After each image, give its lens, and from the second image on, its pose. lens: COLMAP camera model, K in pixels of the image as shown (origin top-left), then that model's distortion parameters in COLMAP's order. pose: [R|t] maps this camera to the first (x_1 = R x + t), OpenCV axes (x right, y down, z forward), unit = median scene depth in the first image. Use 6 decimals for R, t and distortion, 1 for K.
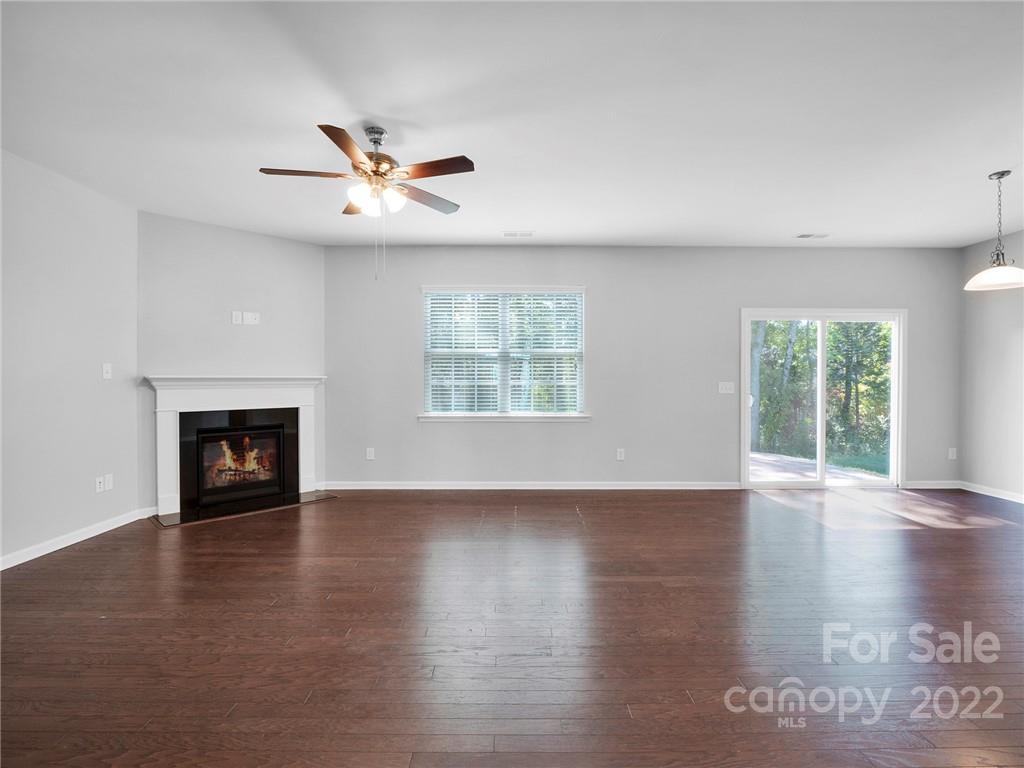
lens RADIAL K [[505.0, 0, 512.0], [0, 505.0, 384.0], [0, 0, 1]] dist [-0.003064, -0.000103]
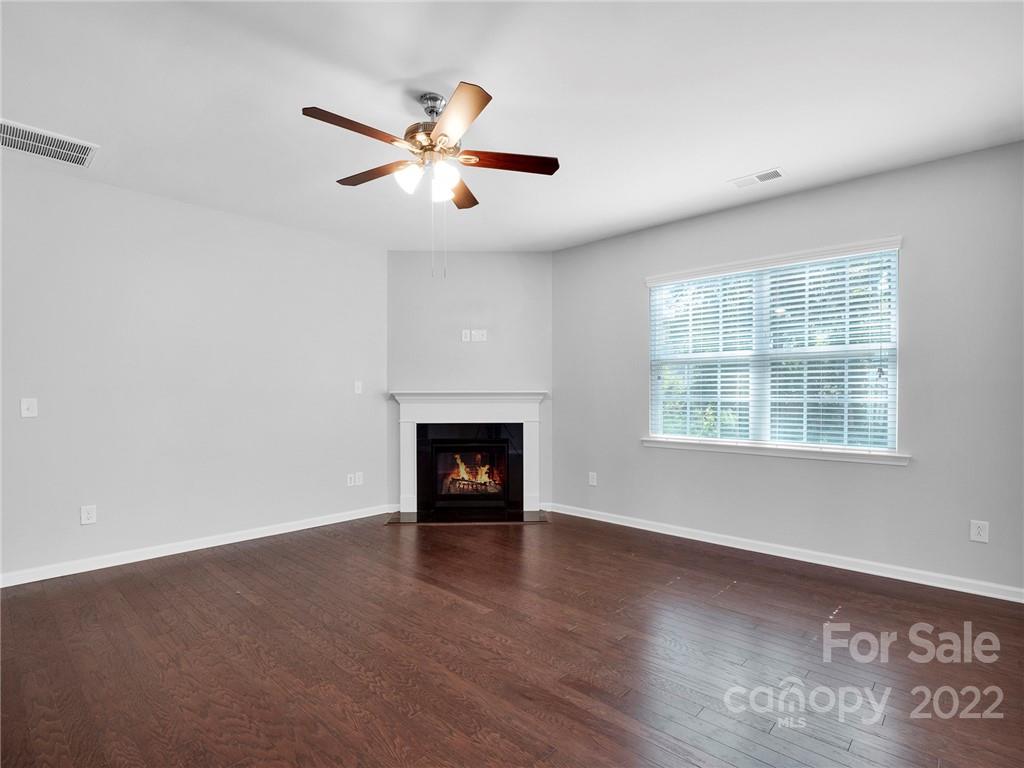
lens RADIAL K [[511.5, 0, 516.2], [0, 511.5, 401.3], [0, 0, 1]] dist [-0.002152, -0.001153]
pose [[0.729744, 0.008544, -0.683667, 0.242790], [-0.006005, 0.999963, 0.006087, -0.001364], [0.683694, -0.000337, 0.729768, 0.275610]]
